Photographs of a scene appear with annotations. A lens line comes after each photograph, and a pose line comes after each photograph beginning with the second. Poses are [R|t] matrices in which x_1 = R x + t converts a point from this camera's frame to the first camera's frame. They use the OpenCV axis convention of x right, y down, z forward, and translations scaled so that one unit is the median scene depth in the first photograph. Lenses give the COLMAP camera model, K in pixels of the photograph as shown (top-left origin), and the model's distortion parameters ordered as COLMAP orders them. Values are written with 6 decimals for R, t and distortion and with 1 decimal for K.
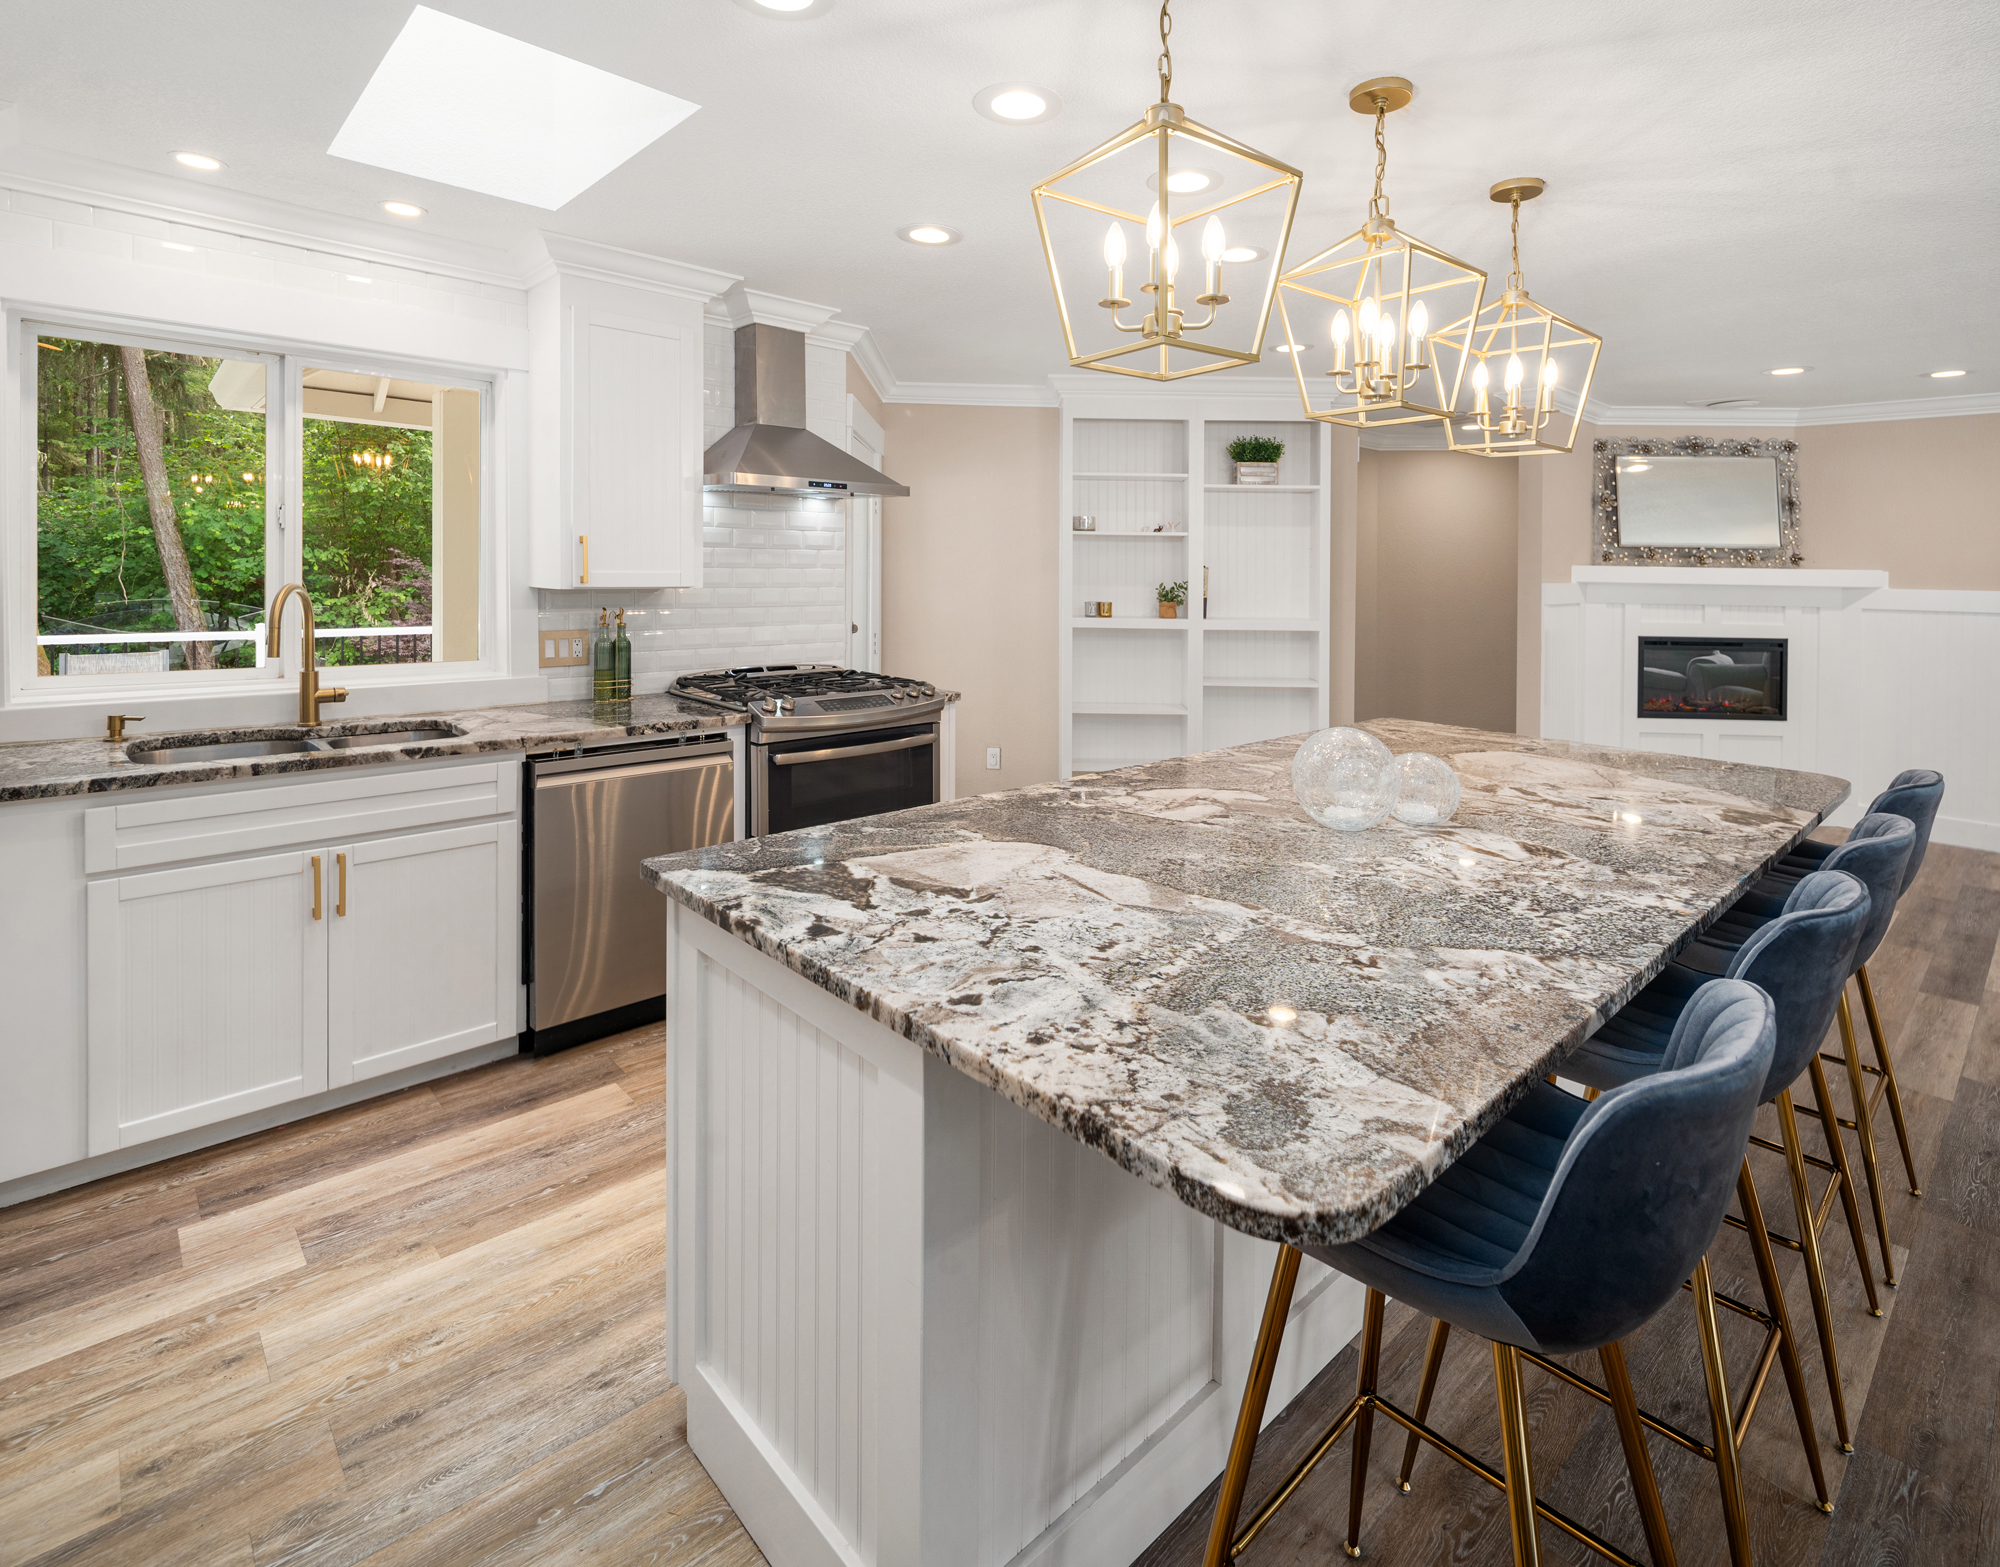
lens RADIAL K [[1069.2, 0, 1050.0], [0, 1069.2, 604.9], [0, 0, 1]] dist [-0.001856, -0.002575]
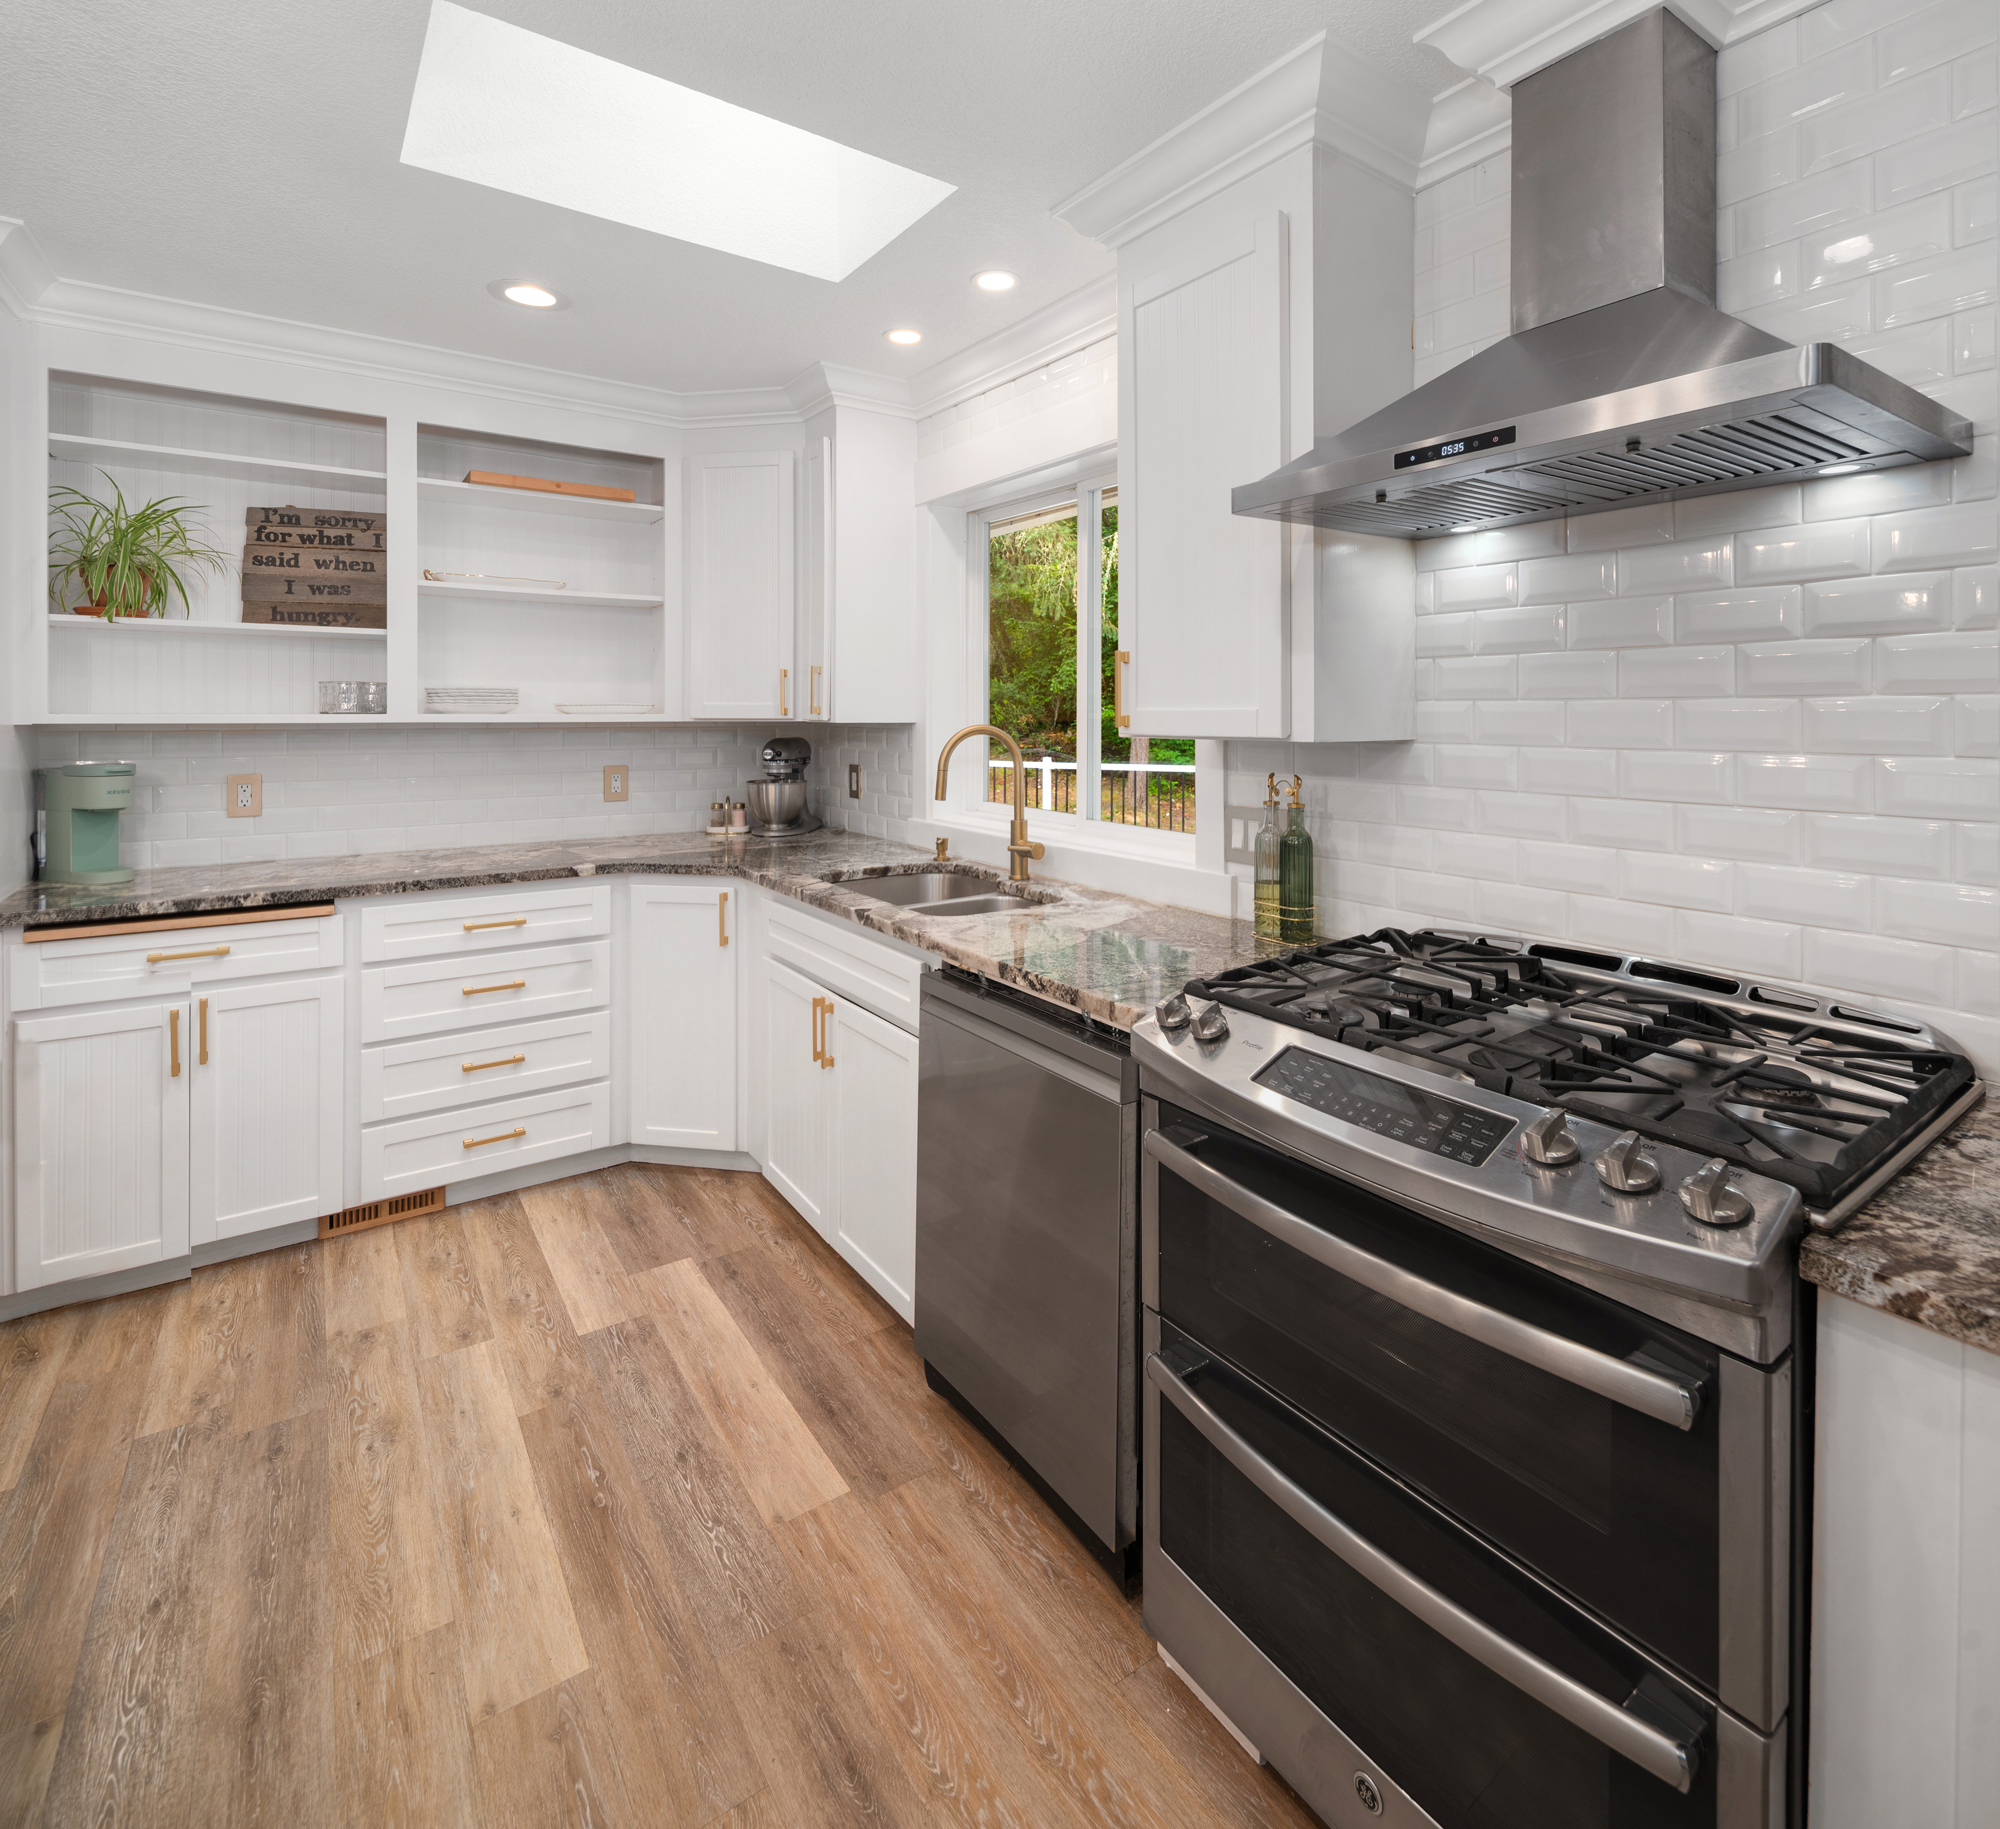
lens RADIAL K [[1019.6, 0, 1007.8], [0, 1019.6, 742.1], [0, 0, 1]] dist [0.005738, -0.003997]
pose [[-0.194075, 0.009314, -0.980943, 0.149647], [-0.041363, 0.998988, 0.017669, -0.018368], [0.980114, 0.044004, -0.193493, 0.987269]]
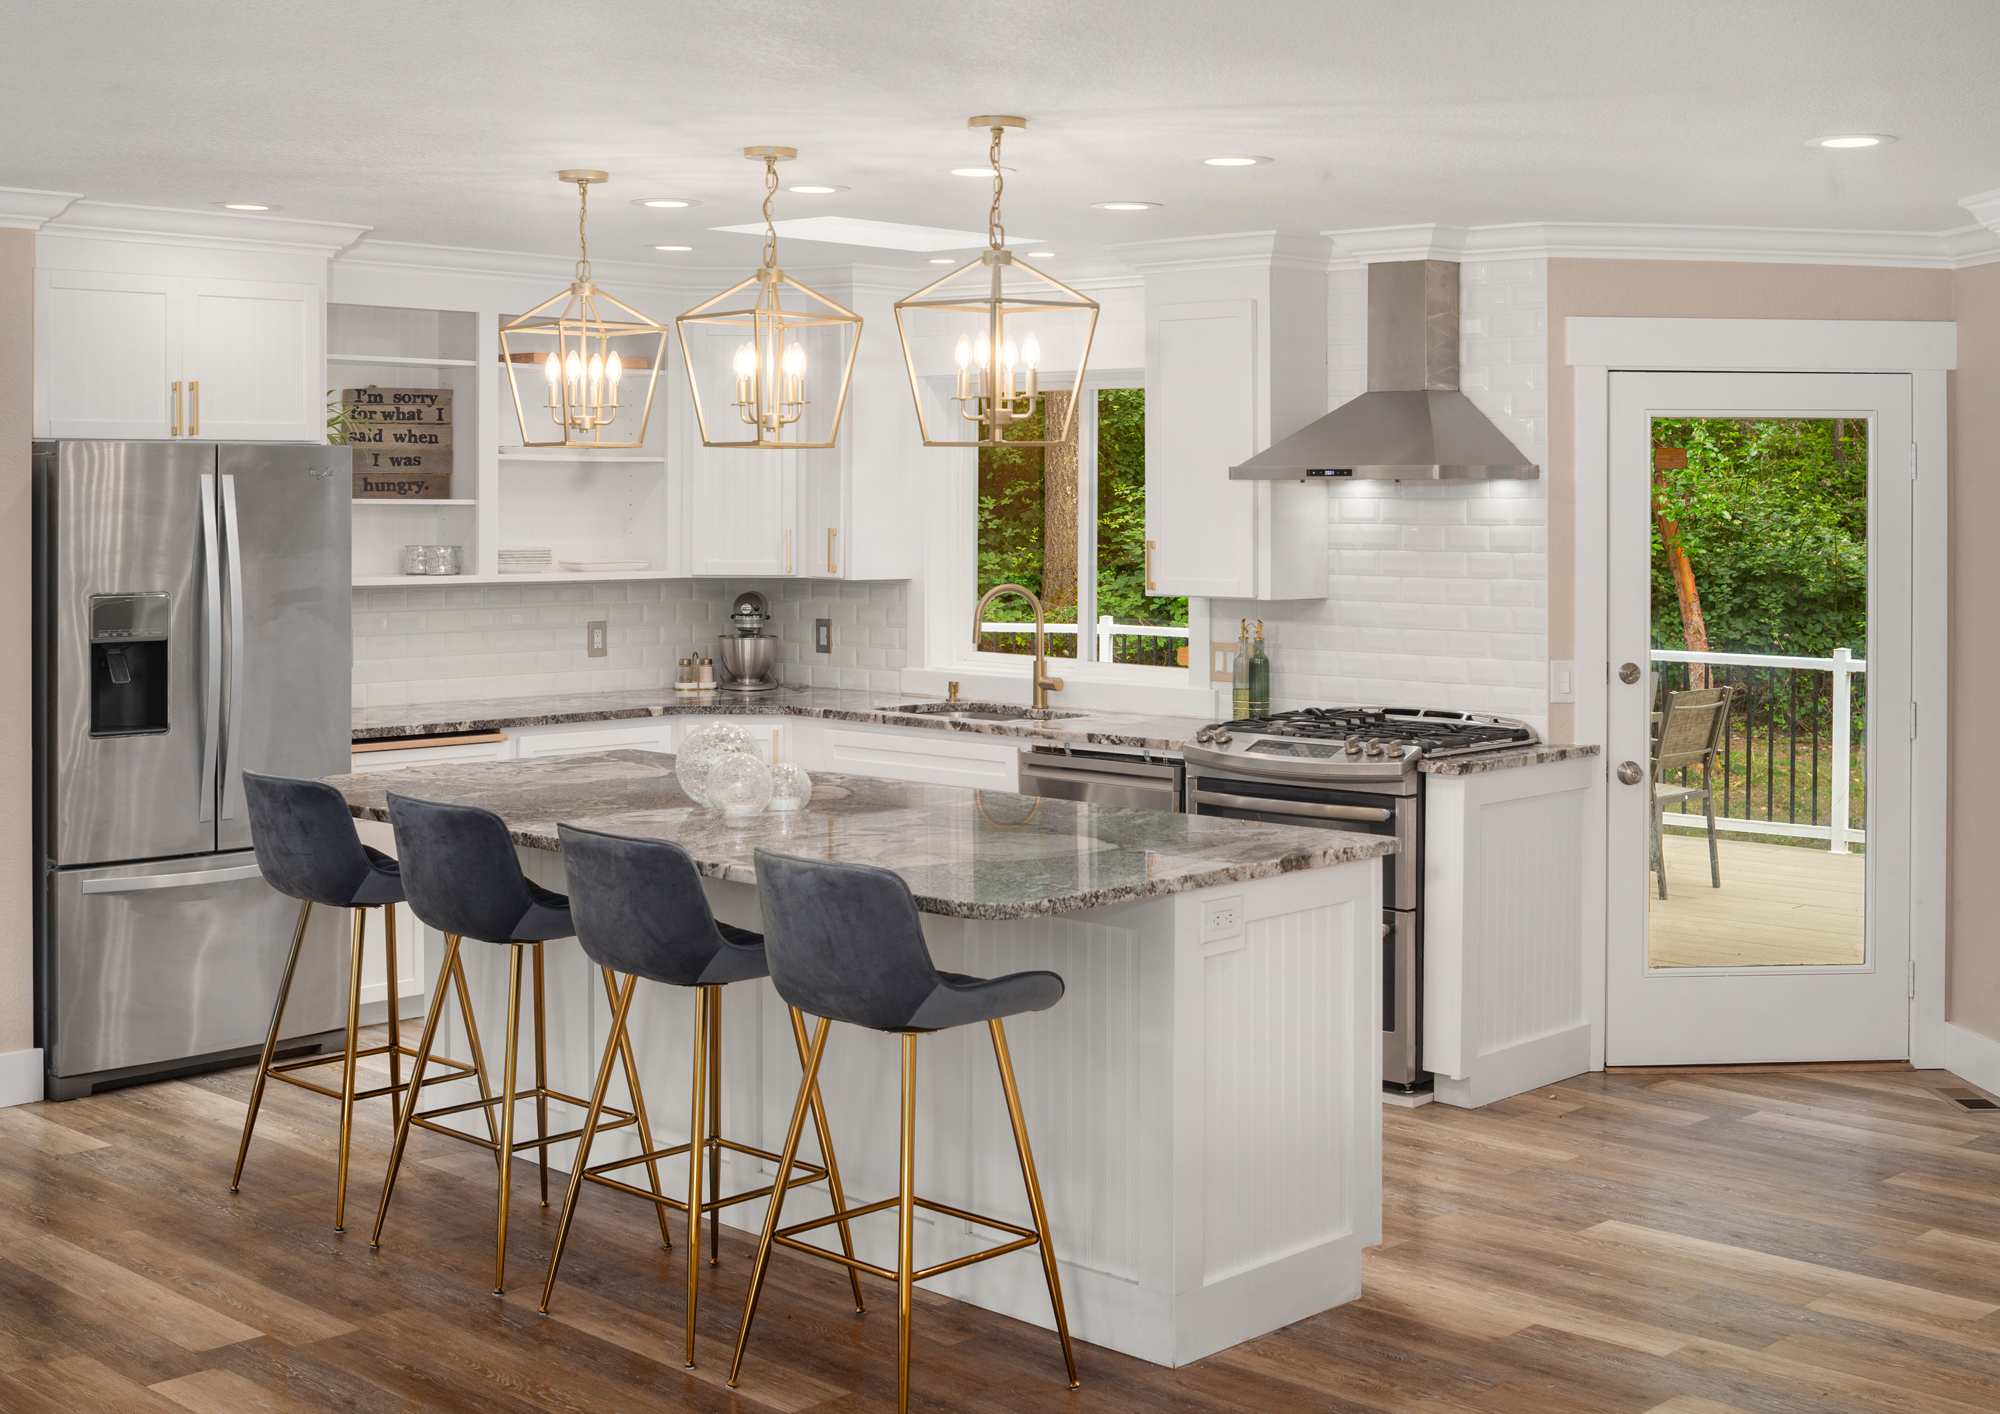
lens RADIAL K [[2568.1, 0, 1007.5], [0, 2568.1, 692.1], [0, 0, 1]] dist [0.023649, 0.000000]
pose [[-0.000109, 0.055804, -0.998442, 1.765387], [-0.040434, 0.997625, 0.055763, -0.049303], [0.999182, 0.040377, 0.002147, 0.818140]]
